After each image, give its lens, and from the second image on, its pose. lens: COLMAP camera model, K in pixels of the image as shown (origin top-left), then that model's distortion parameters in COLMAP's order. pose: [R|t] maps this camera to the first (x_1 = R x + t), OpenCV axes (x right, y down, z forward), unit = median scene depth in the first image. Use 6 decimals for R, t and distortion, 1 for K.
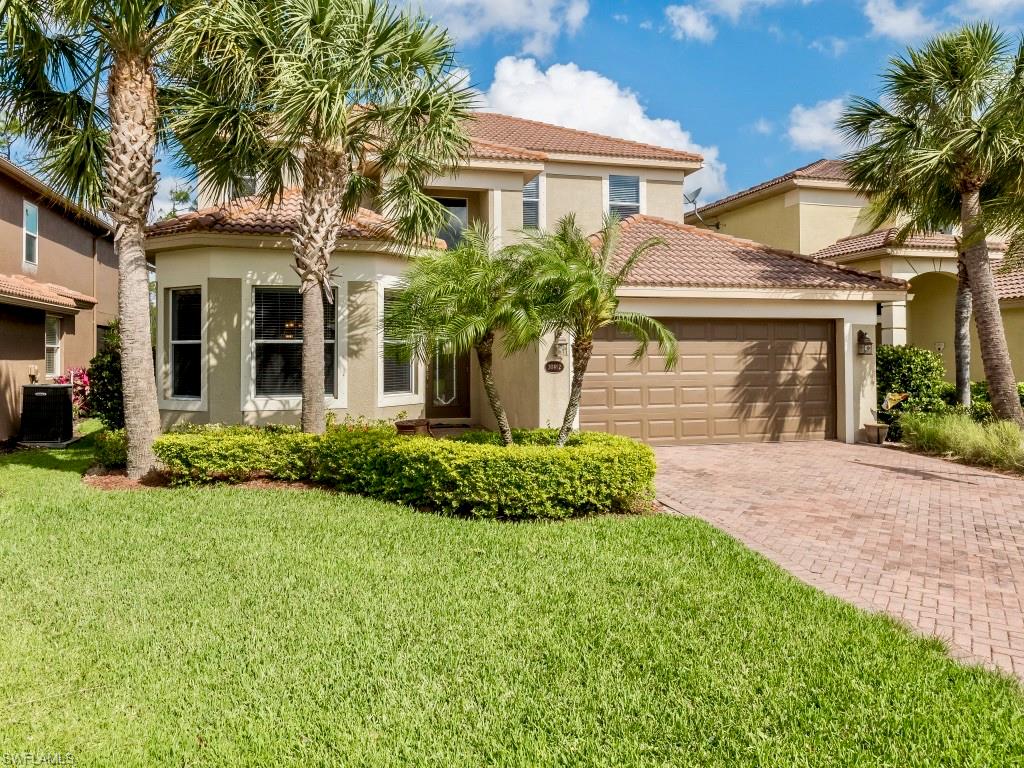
lens RADIAL K [[725.3, 0, 511.8], [0, 725.3, 361.9], [0, 0, 1]] dist [-0.001577, -0.001281]
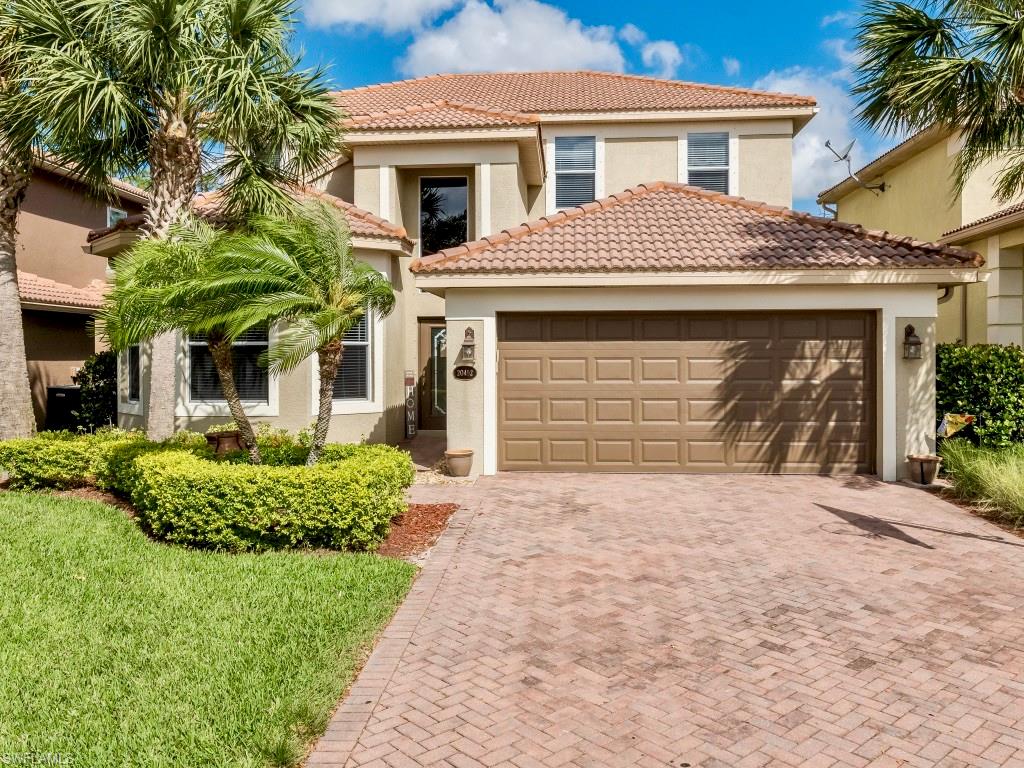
lens RADIAL K [[828.3, 0, 512.0], [0, 828.3, 384.0], [0, 0, 1]] dist [-0.002907, 0.000400]
pose [[0.946813, 0.011847, -0.321566, 0.379470], [-0.004149, 0.999688, 0.024616, -0.003483], [0.321758, -0.021972, 0.946567, 0.098465]]
